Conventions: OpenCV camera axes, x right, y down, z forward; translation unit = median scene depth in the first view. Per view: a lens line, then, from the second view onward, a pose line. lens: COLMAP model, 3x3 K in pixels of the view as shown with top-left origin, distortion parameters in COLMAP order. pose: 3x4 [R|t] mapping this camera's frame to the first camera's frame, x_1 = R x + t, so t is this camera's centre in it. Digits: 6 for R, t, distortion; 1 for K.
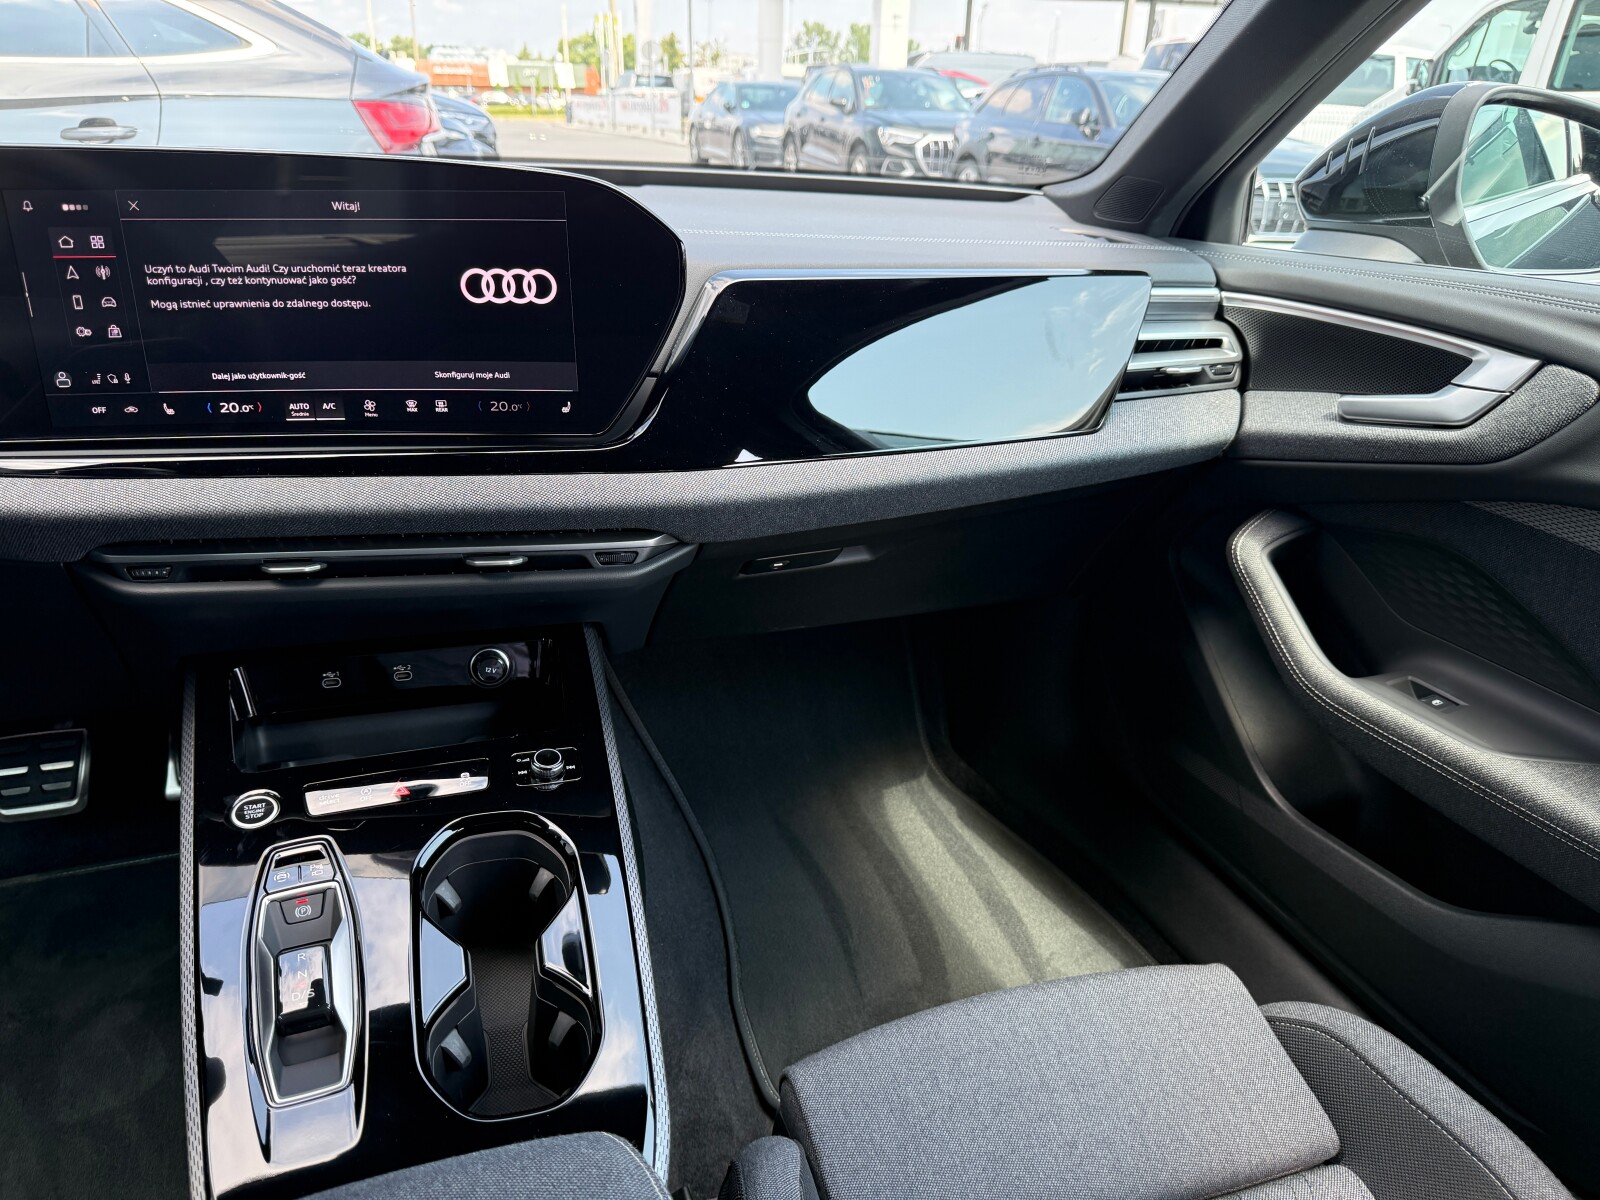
lens RADIAL K [[1139.1, 0, 795.4], [0, 1139.1, 602.4], [0, 0, 1]] dist [0.044009, -0.066711]
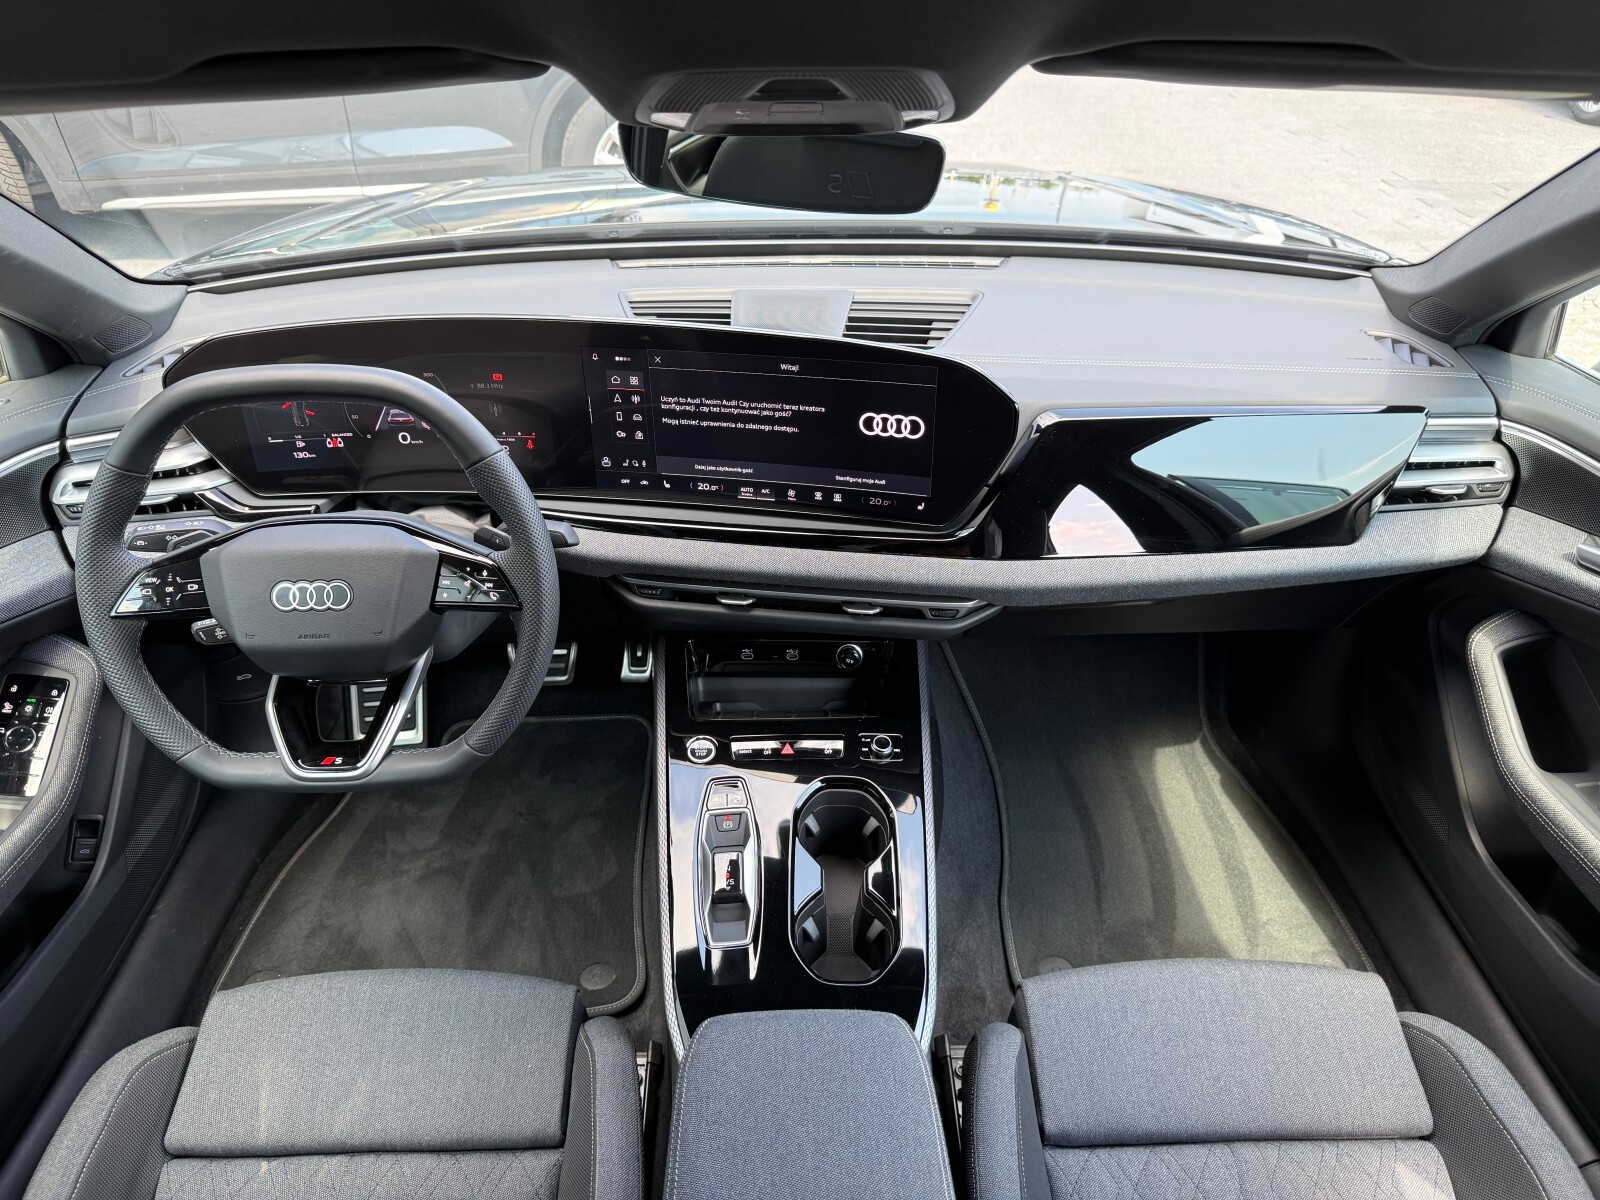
lens RADIAL K [[1139.1, 0, 801.8], [0, 1139.1, 595.1], [0, 0, 1]] dist [0.044009, -0.066711]
pose [[0.951350, 0.135642, -0.276648, 0.062009], [-0.092584, 0.982237, 0.163214, -0.282389], [0.293872, -0.129660, 0.947010, -0.391846]]
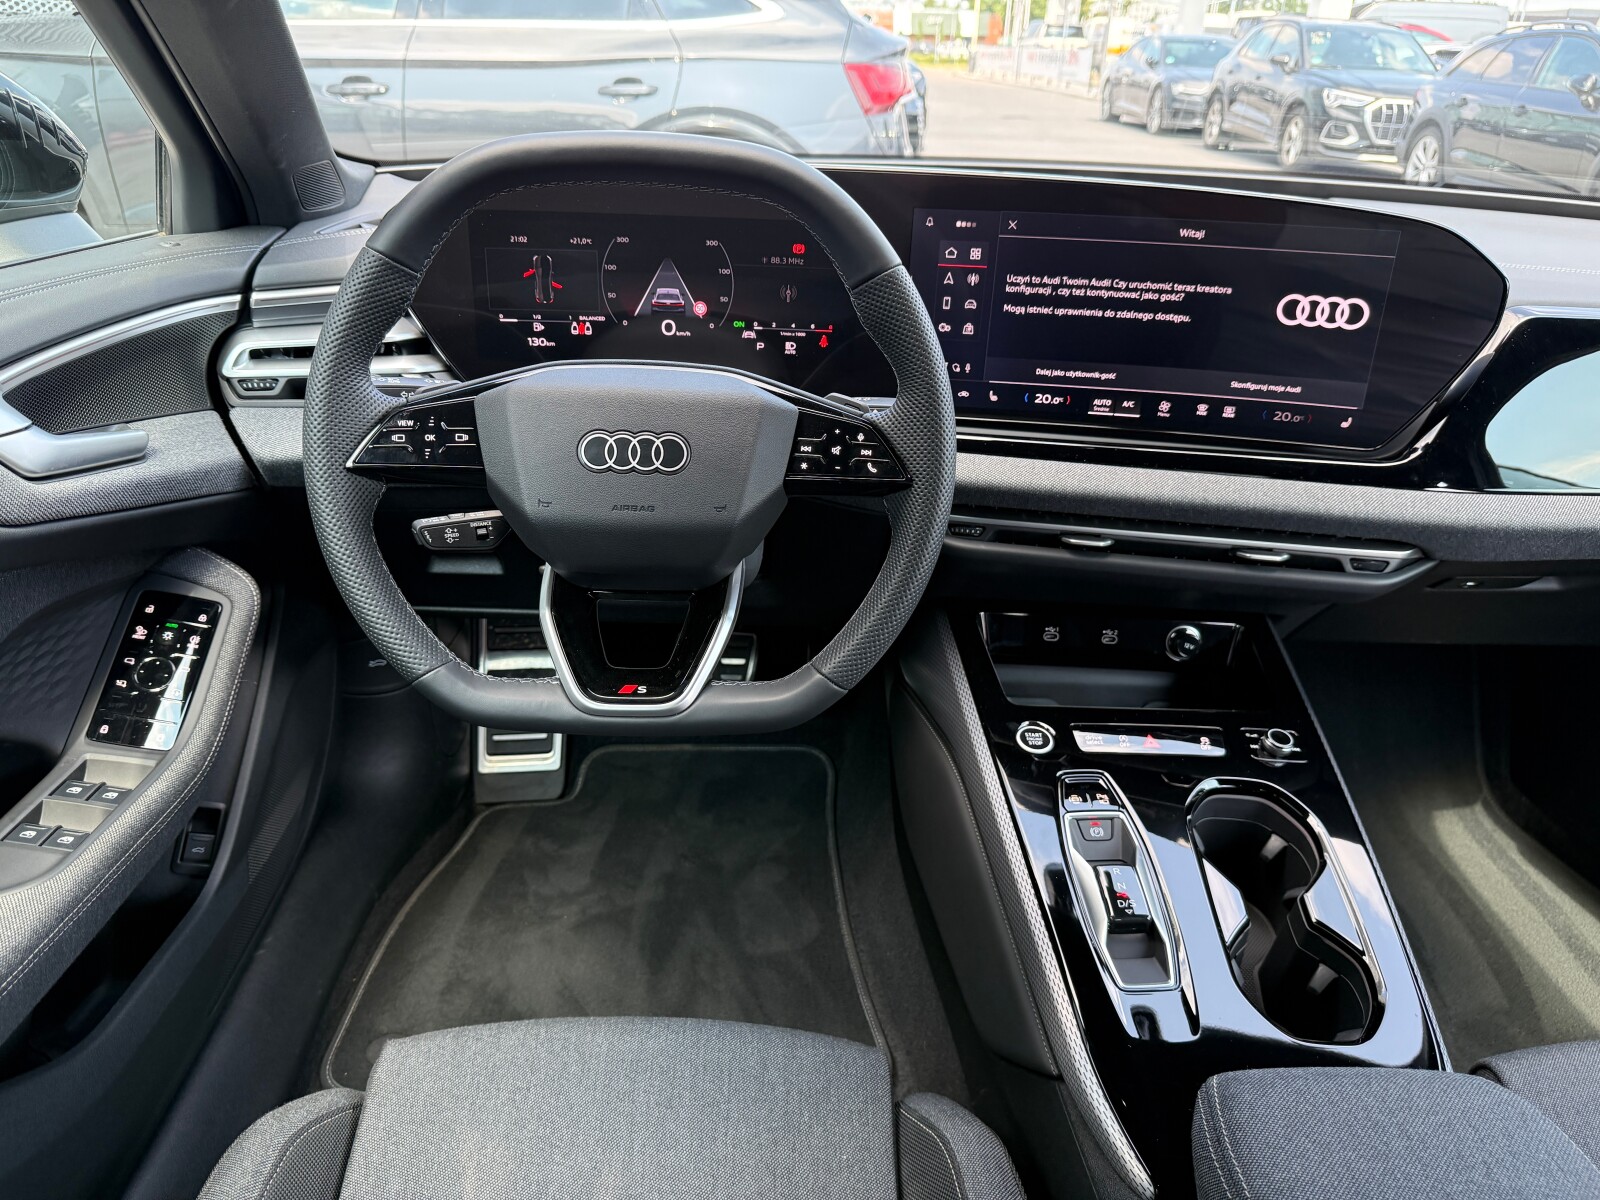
lens RADIAL K [[1139.1, 0, 785.9], [0, 1139.1, 598.4], [0, 0, 1]] dist [0.044009, -0.066711]
pose [[0.949942, 0.140523, -0.279039, -0.384011], [-0.130971, 0.989985, 0.052684, 0.006664], [0.283647, -0.013501, 0.958834, -0.202372]]
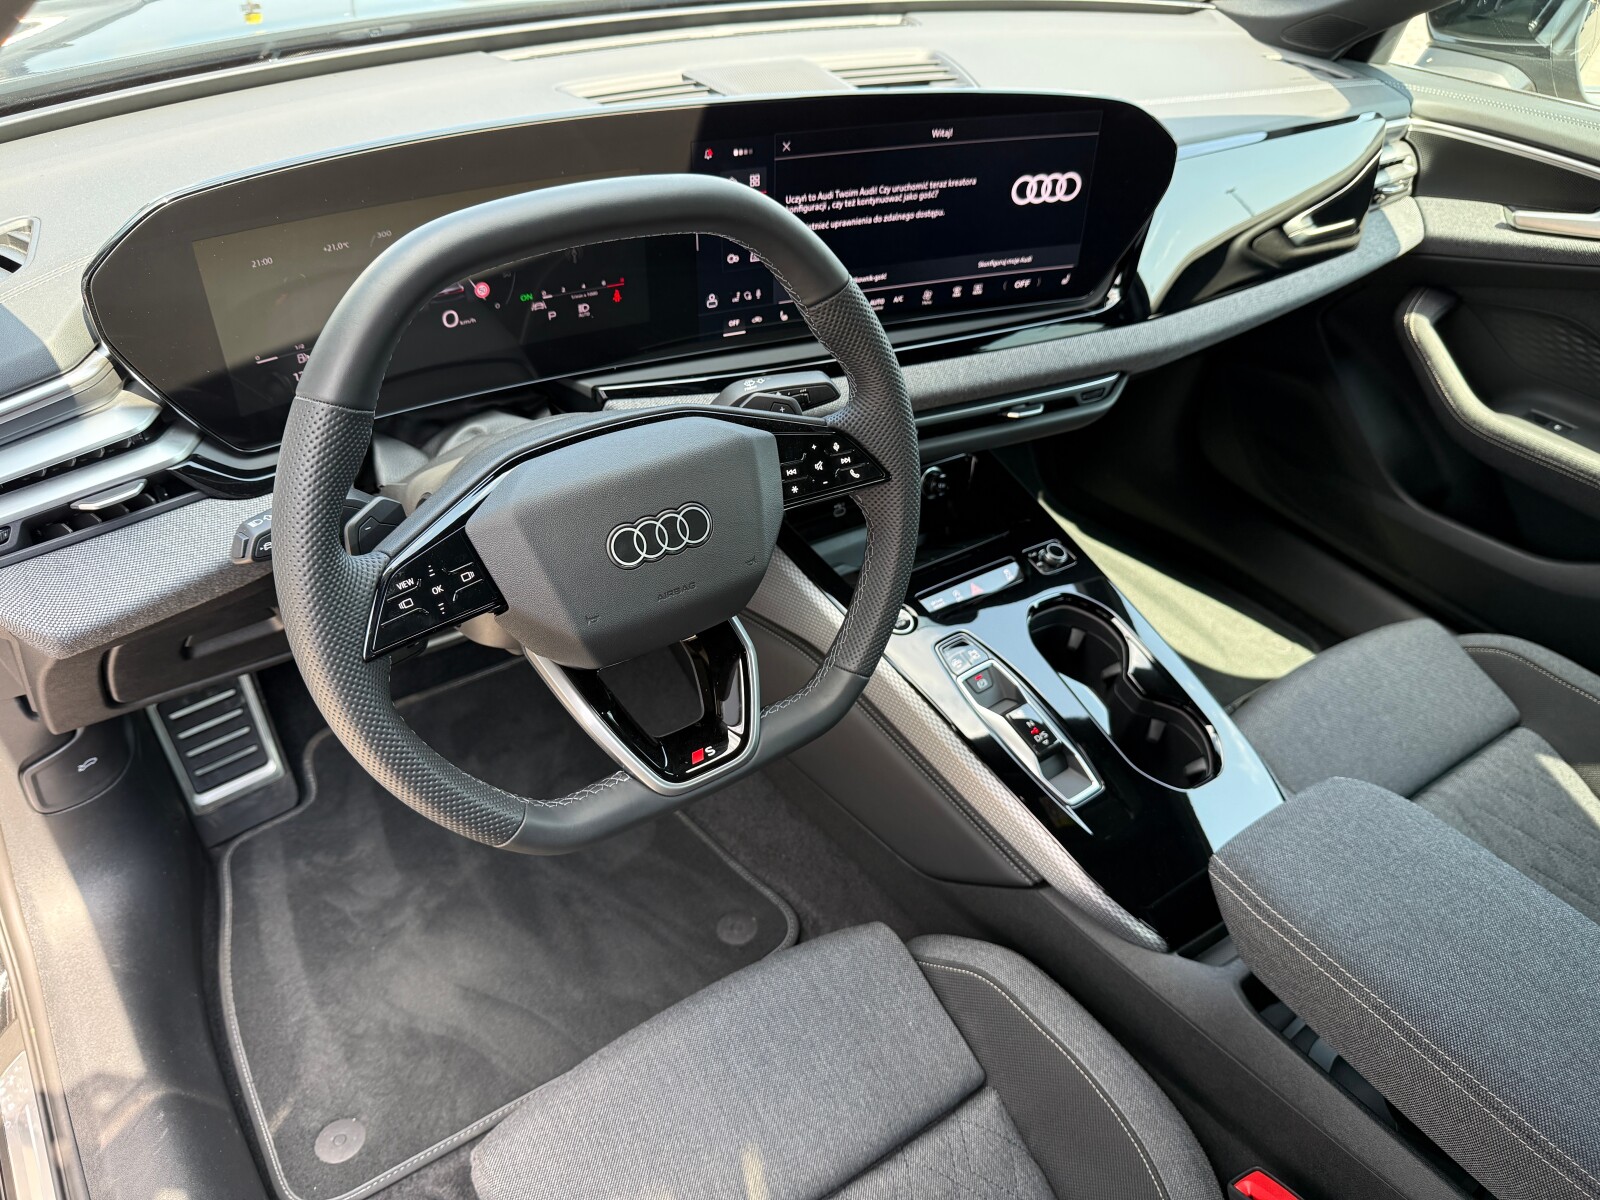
lens RADIAL K [[1139.1, 0, 790.7], [0, 1139.1, 615.8], [0, 0, 1]] dist [0.044009, -0.066711]
pose [[0.962592, -0.150432, 0.225359, -0.842947], [0.081262, 0.953715, 0.289524, -0.210702], [-0.258482, -0.260381, 0.930263, -0.199870]]
